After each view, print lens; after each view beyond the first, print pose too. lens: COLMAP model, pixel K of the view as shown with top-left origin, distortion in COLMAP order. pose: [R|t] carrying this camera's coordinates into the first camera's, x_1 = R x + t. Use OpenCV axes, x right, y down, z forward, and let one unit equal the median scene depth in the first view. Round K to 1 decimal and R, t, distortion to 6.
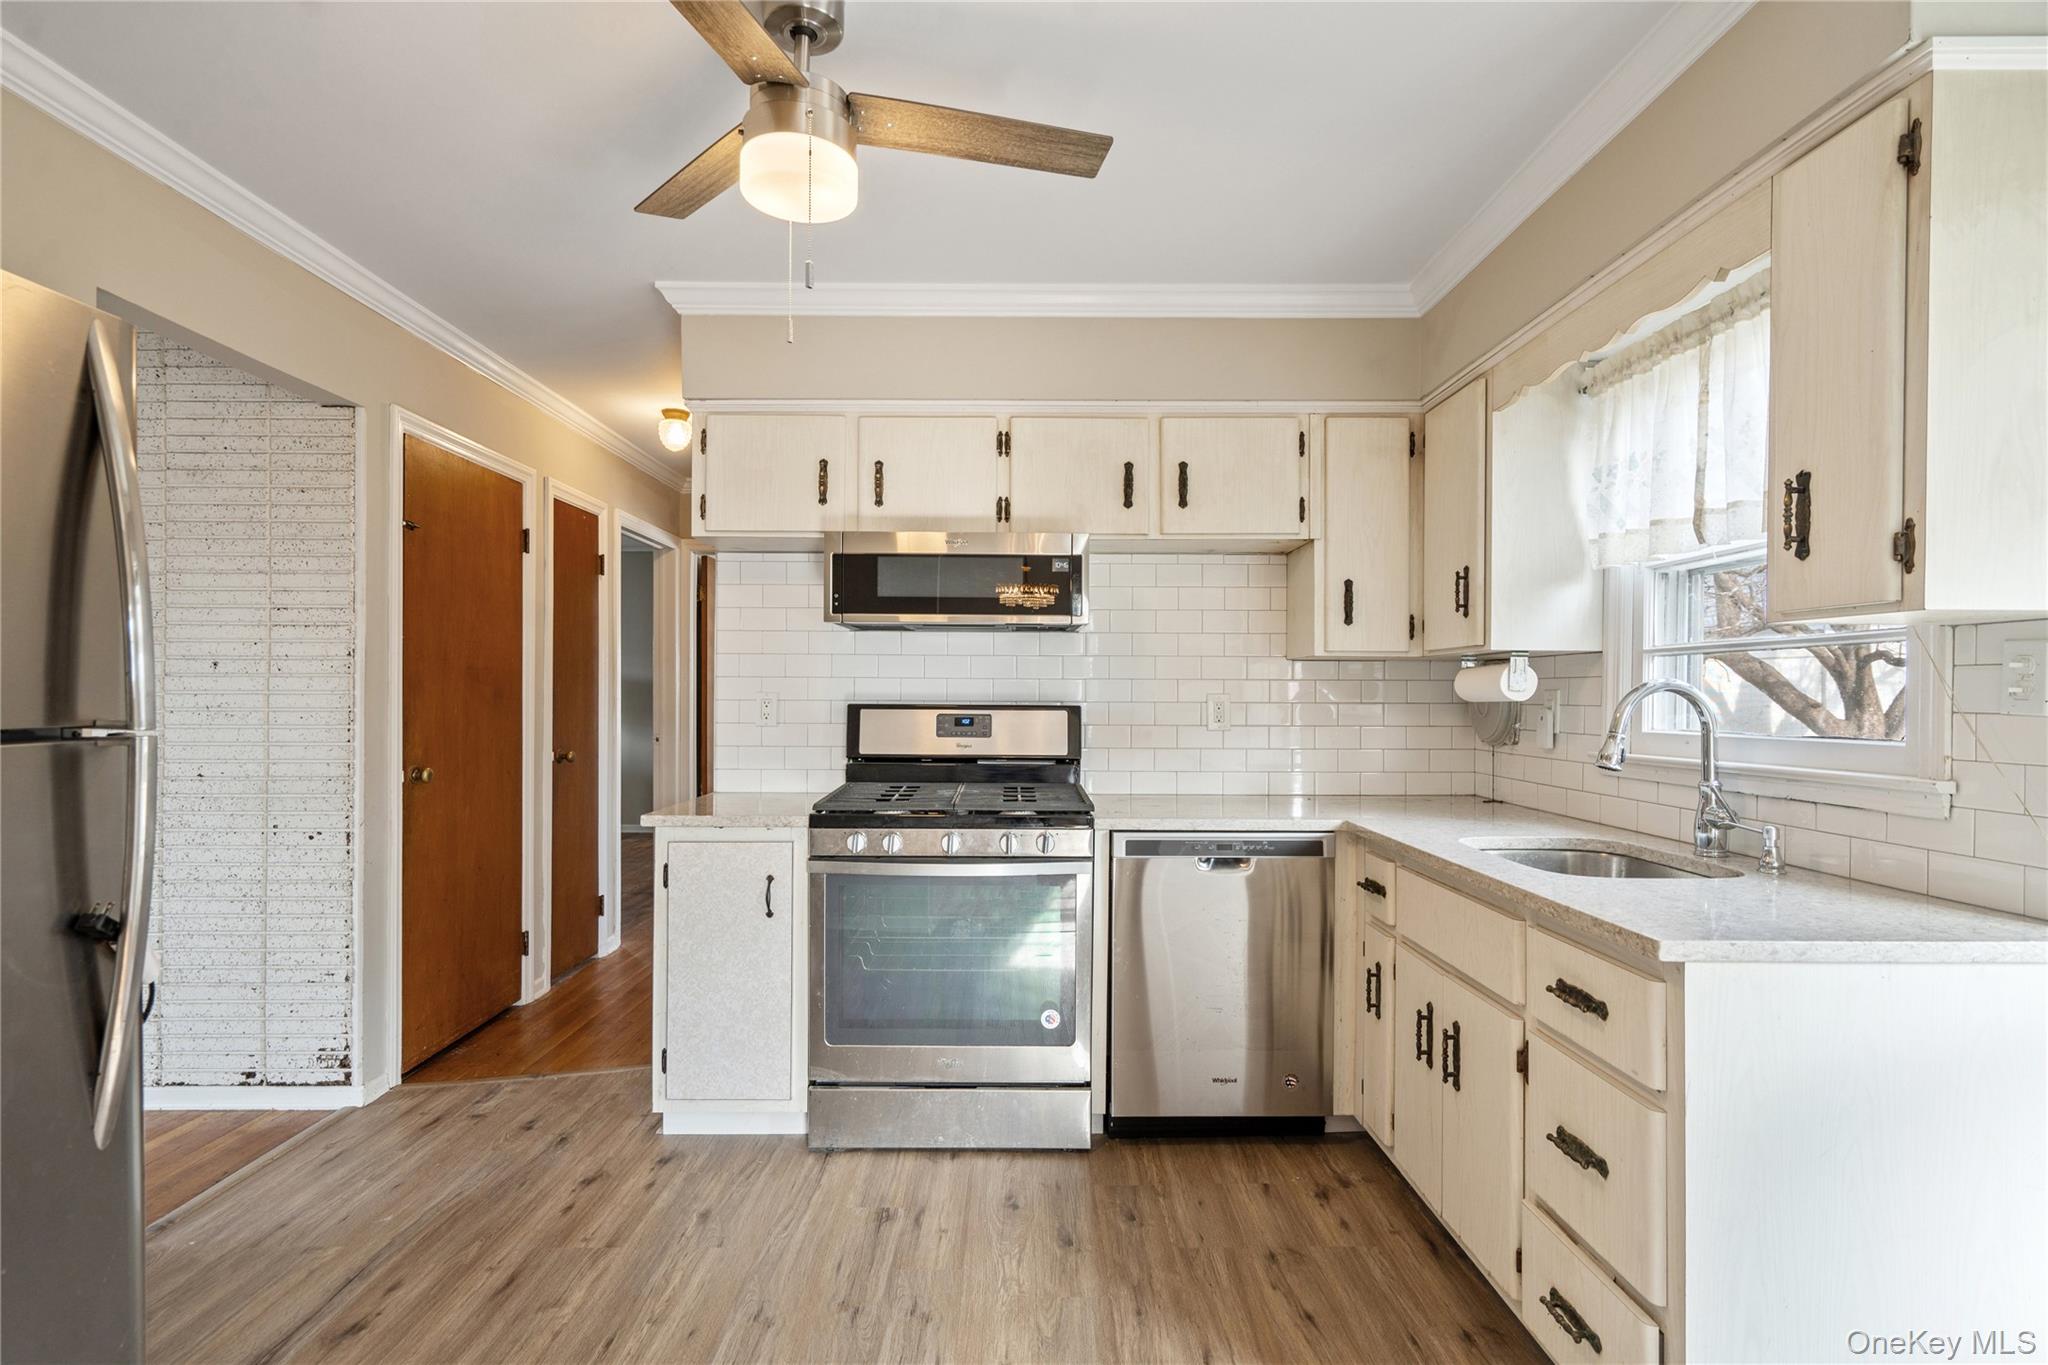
lens RADIAL K [[989.5, 0, 1016.2], [0, 989.5, 690.1], [0, 0, 1]] dist [0.001081, 0.000369]
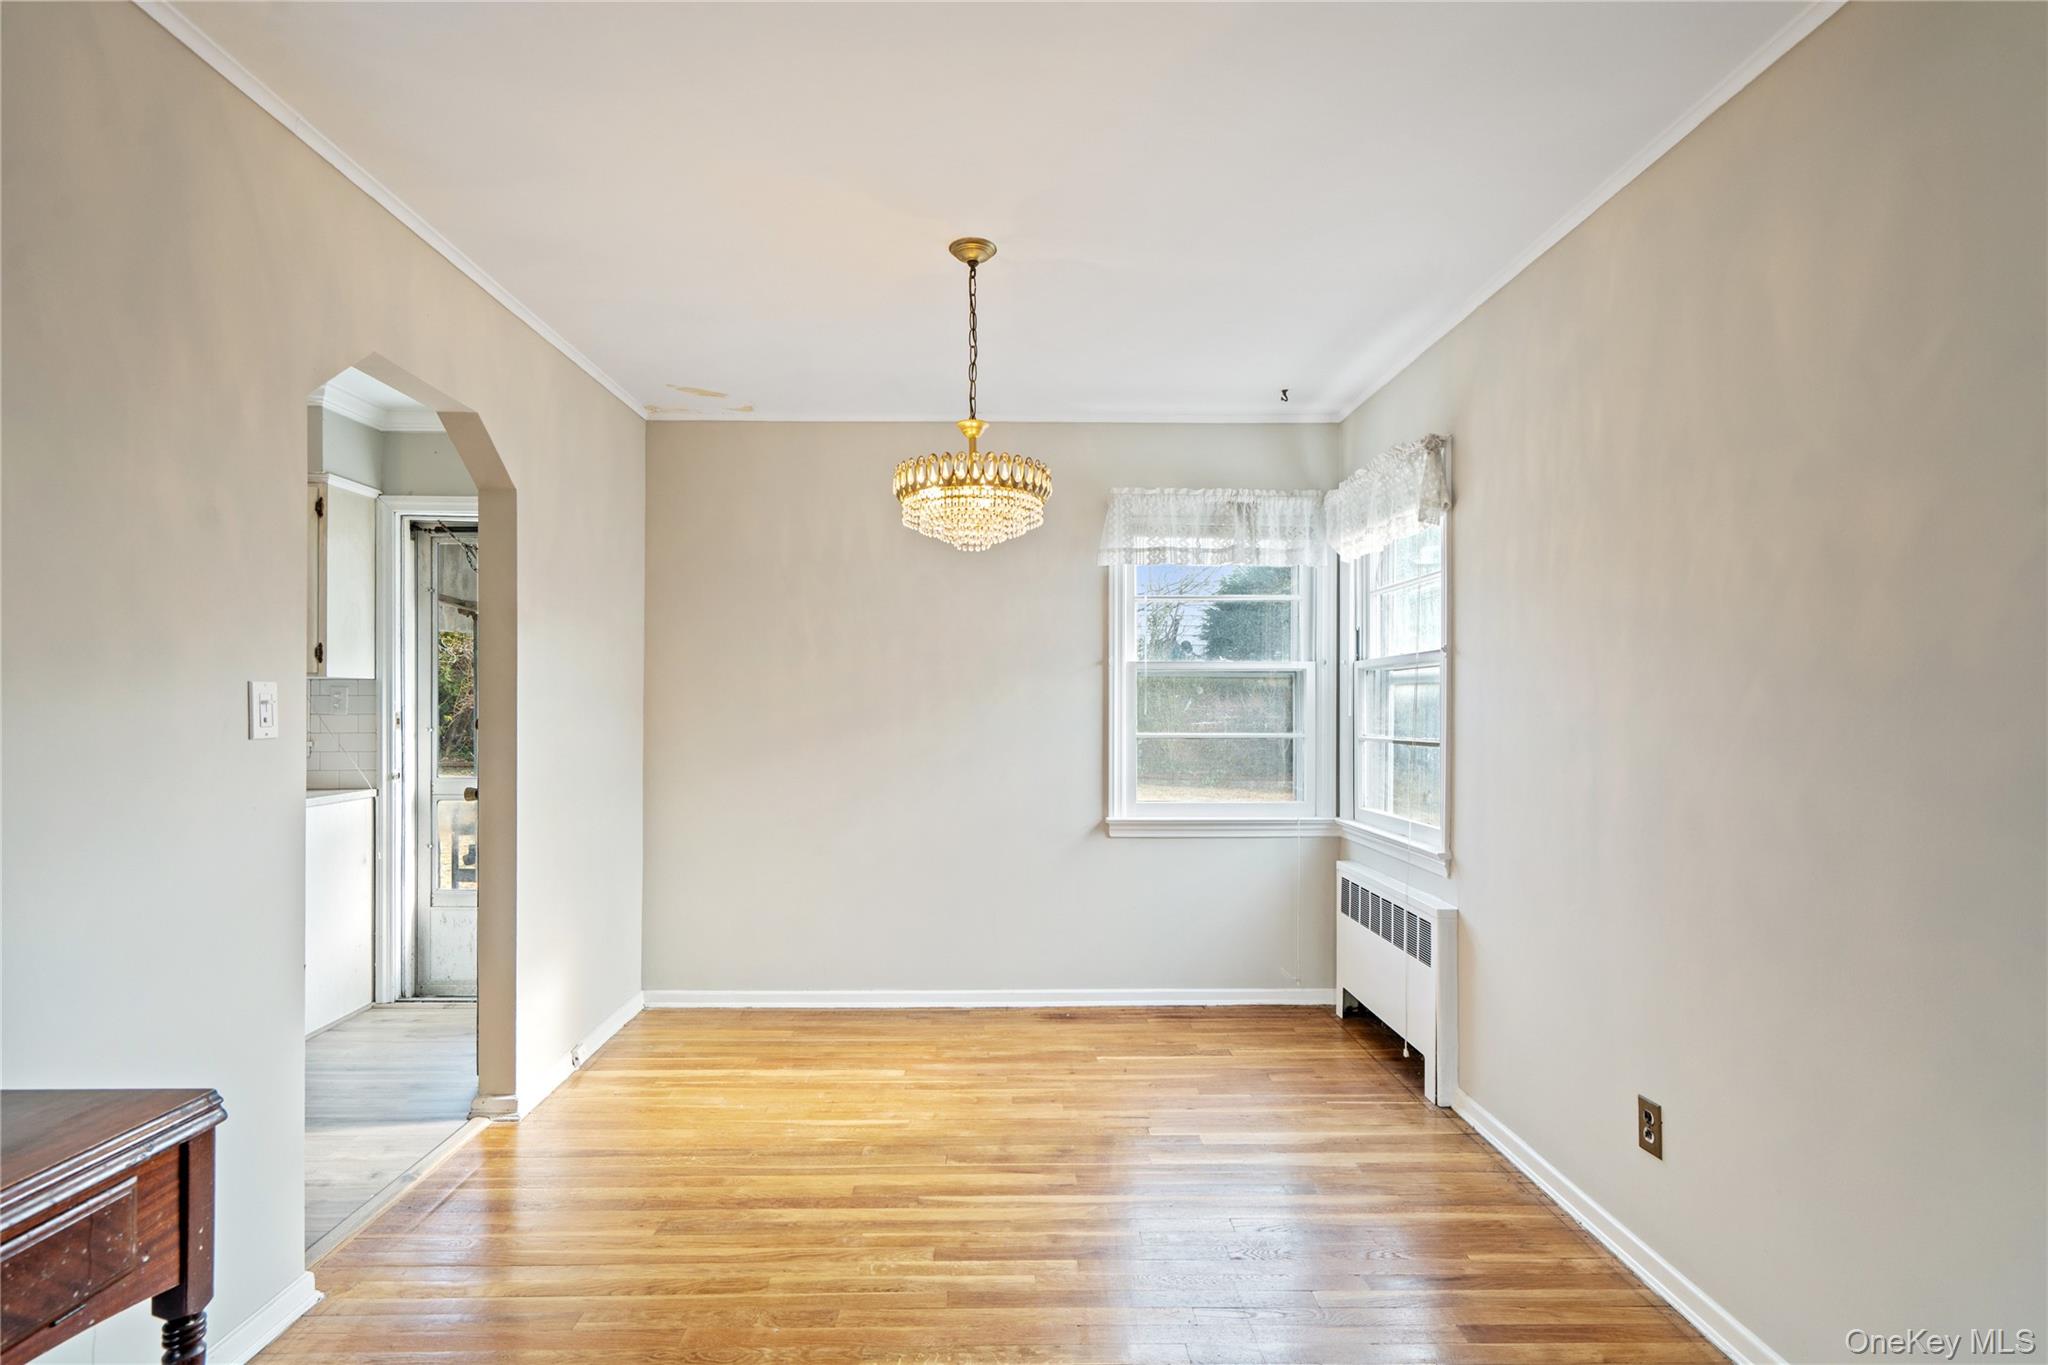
lens RADIAL K [[962.5, 0, 1013.8], [0, 962.5, 708.3], [0, 0, 1]] dist [-0.001681, 0.001983]
pose [[-0.013038, -0.008419, 0.999880, -0.842041], [-0.002487, 0.999962, 0.008388, -0.009550], [-0.999912, -0.002377, -0.013059, -0.415727]]
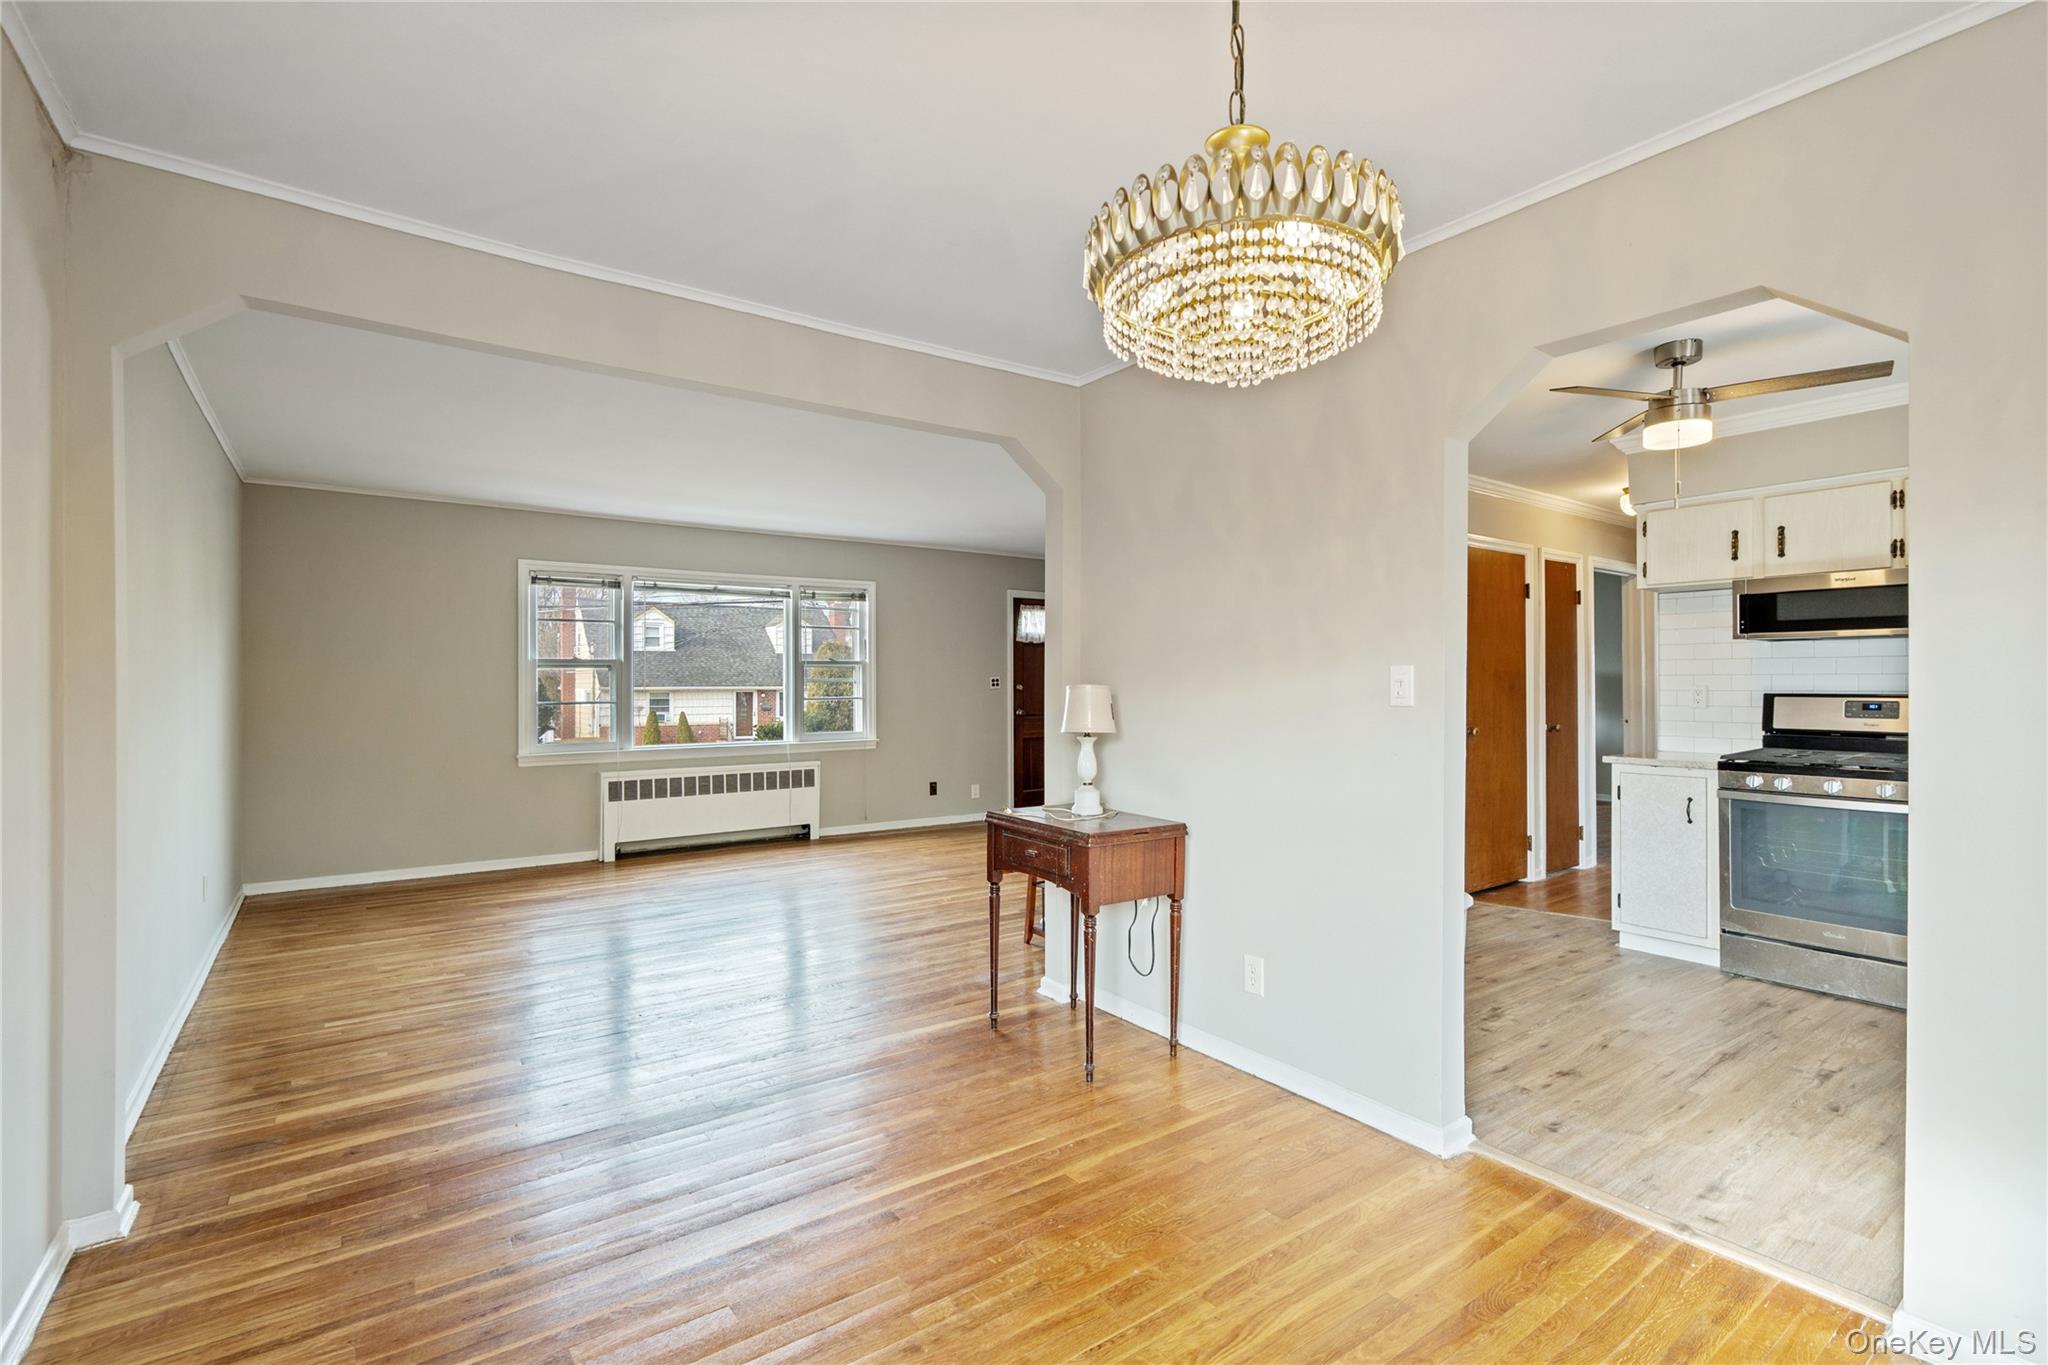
lens RADIAL K [[928.8, 0, 1015.6], [0, 928.8, 679.2], [0, 0, 1]] dist [-0.002030, 0.000036]
pose [[0.584589, -0.009348, -0.811275, 0.314040], [0.006537, 0.999955, -0.006811, -0.004504], [0.811303, -0.001322, 0.584625, -0.726986]]
